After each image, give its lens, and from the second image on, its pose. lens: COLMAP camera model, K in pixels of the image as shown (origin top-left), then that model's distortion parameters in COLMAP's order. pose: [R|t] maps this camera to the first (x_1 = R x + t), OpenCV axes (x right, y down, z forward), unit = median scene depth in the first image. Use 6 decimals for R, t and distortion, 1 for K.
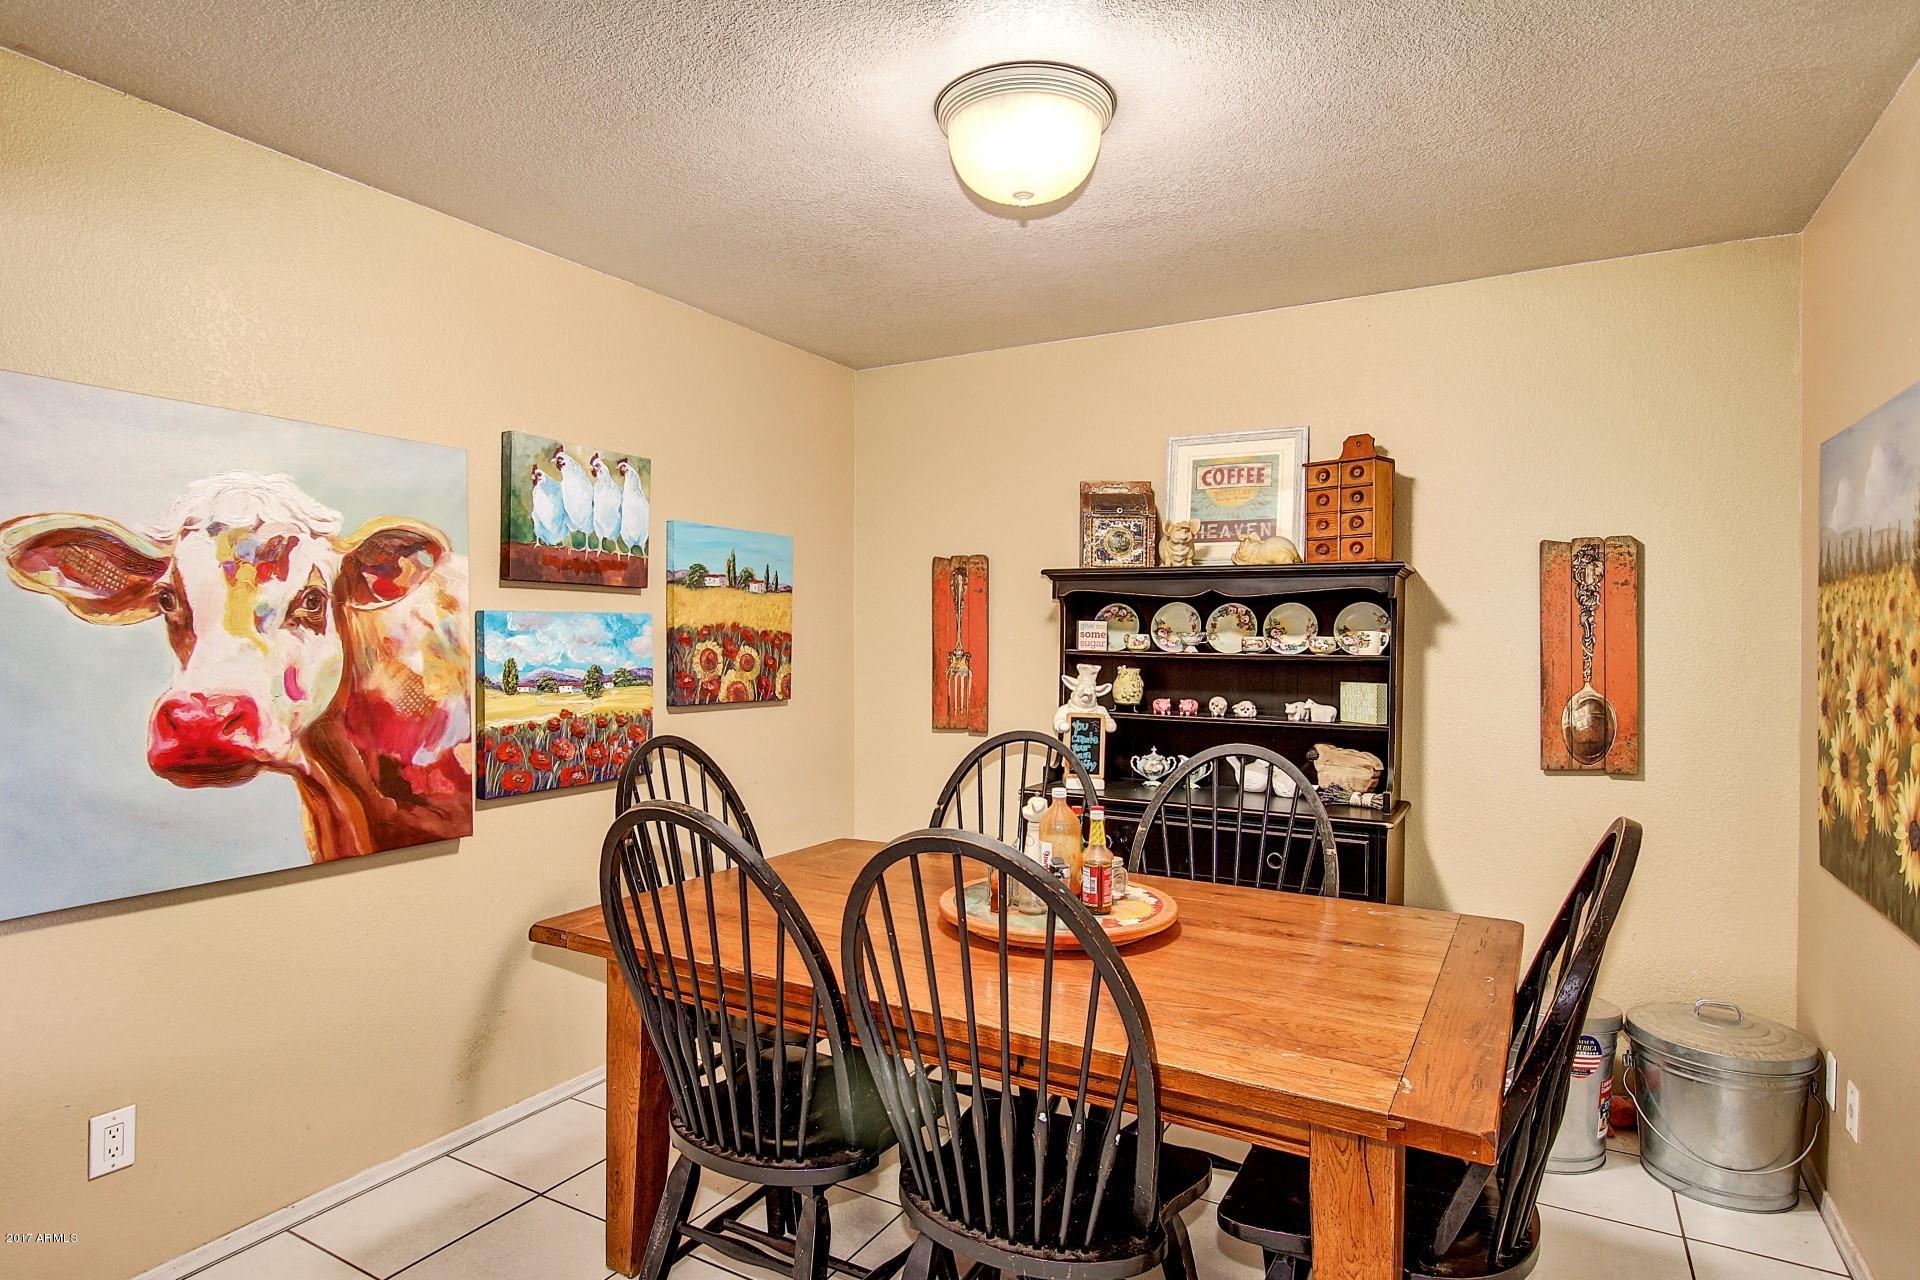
lens RADIAL K [[1028.3, 0, 966.6], [0, 1028.3, 645.2], [0, 0, 1]] dist [-0.007152, 0.000729]
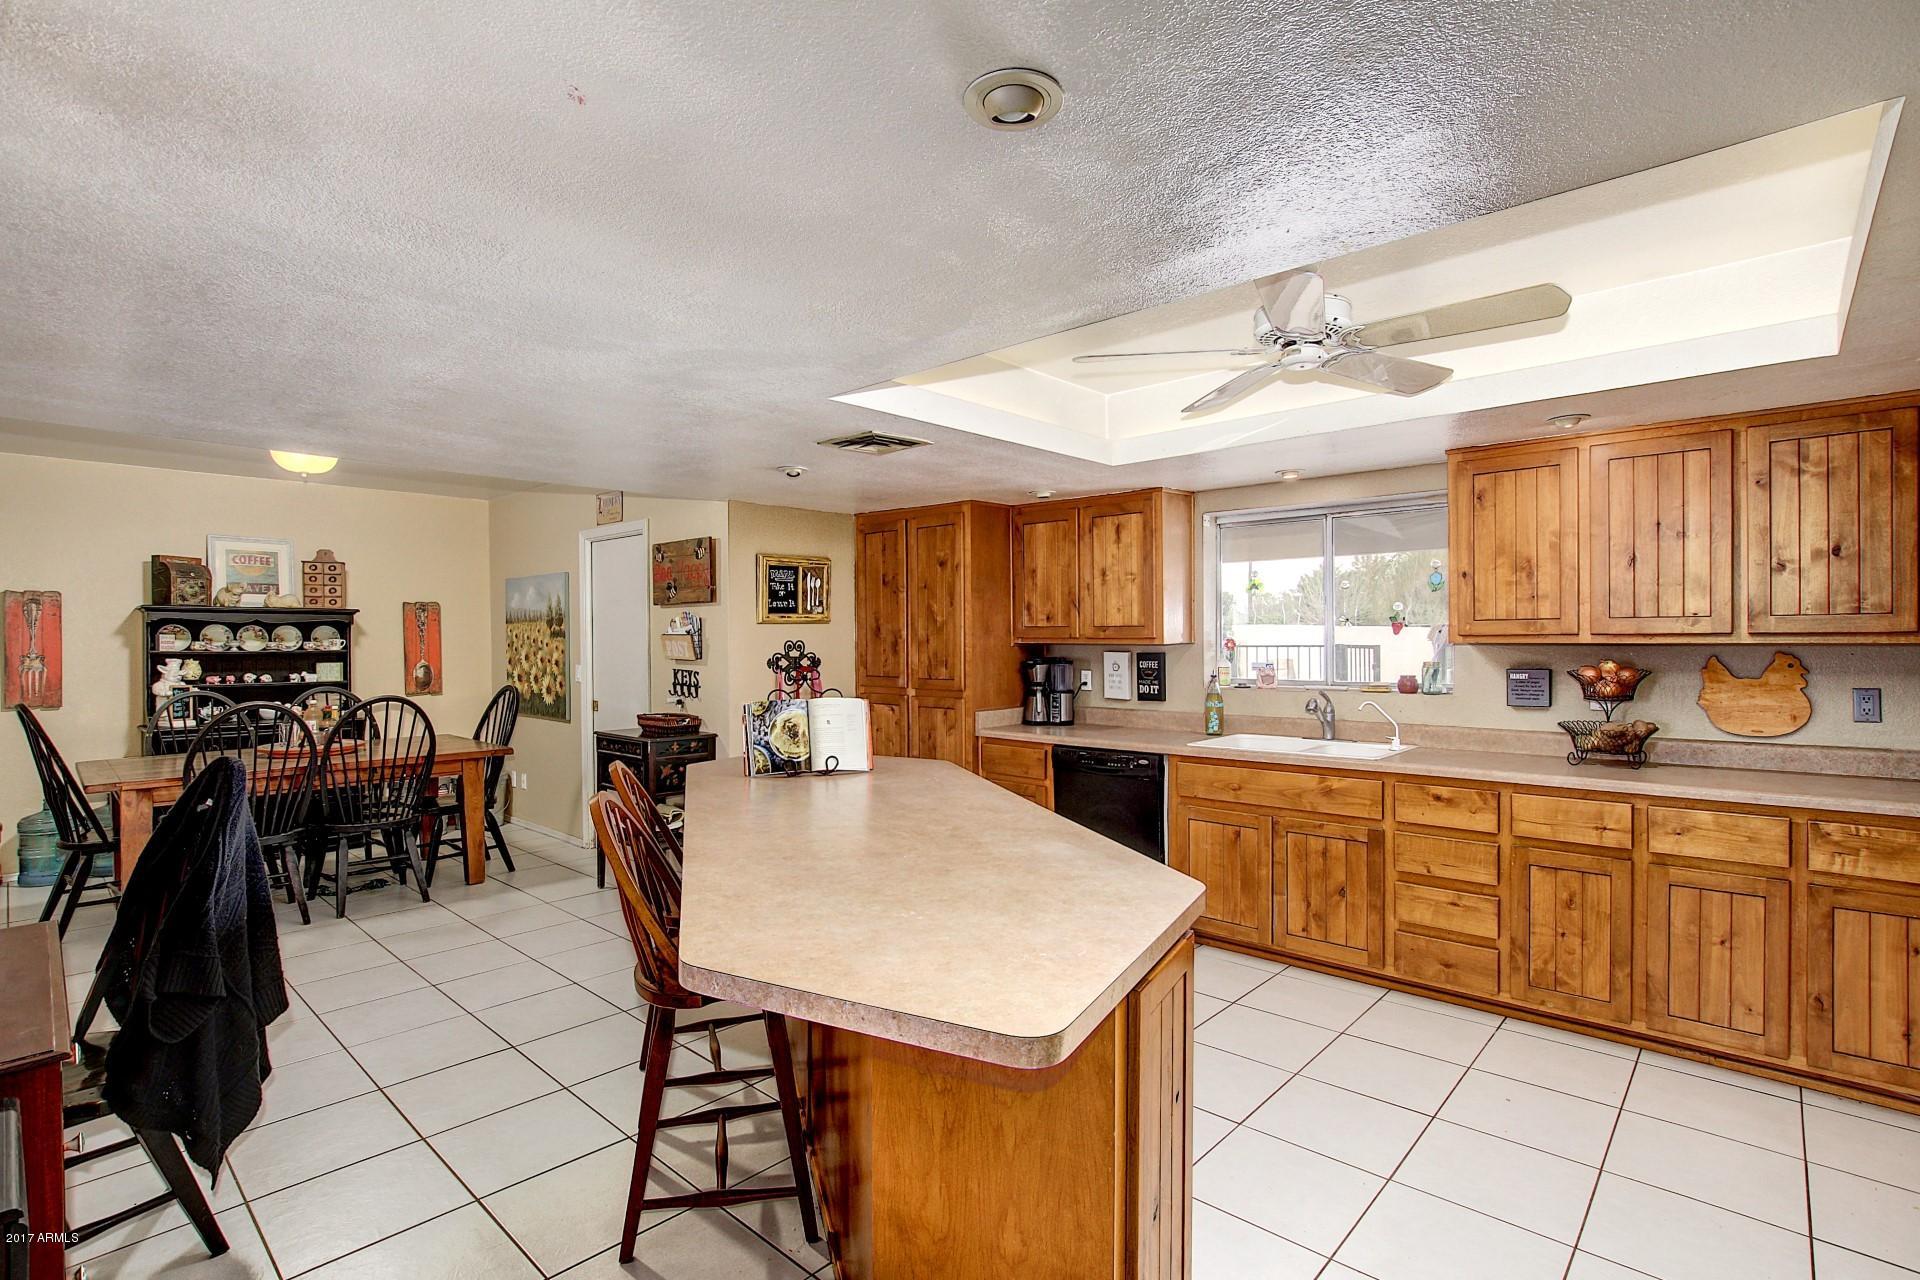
lens RADIAL K [[928.3, 0, 958.8], [0, 928.3, 646.1], [0, 0, 1]] dist [-0.016686, 0.000004]
pose [[0.233399, -0.013164, 0.972292, -1.182601], [0.017803, 0.999799, 0.009263, 0.006603], [-0.972218, 0.015148, 0.233586, -0.749575]]
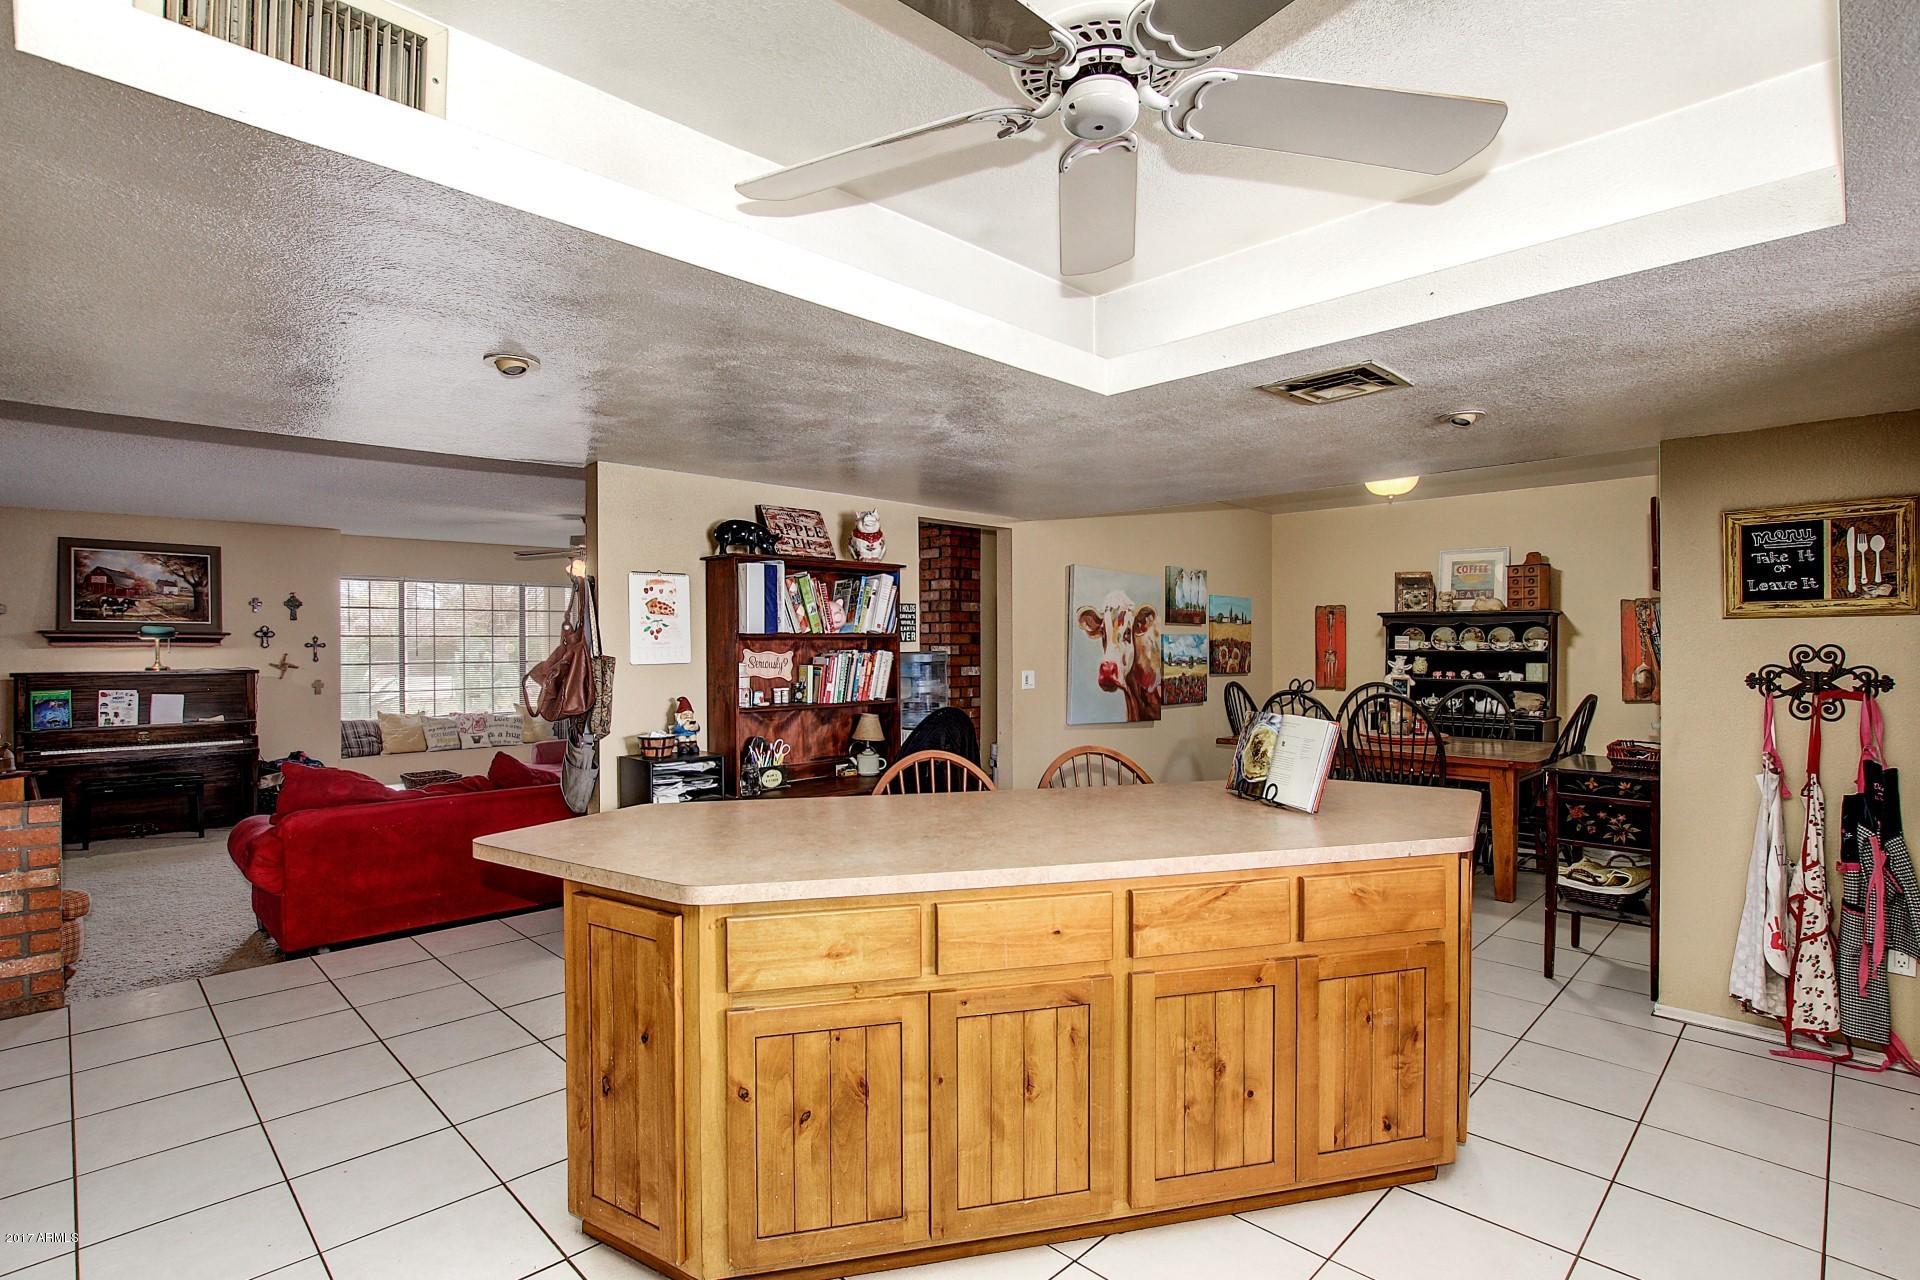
lens RADIAL K [[928.3, 0, 953.1], [0, 928.3, 644.4], [0, 0, 1]] dist [-0.016686, 0.000004]
pose [[0.965531, -0.004986, -0.260240, -0.310516], [0.002278, 0.999940, -0.010707, 0.014449], [0.260278, 0.009745, 0.965485, -1.238555]]
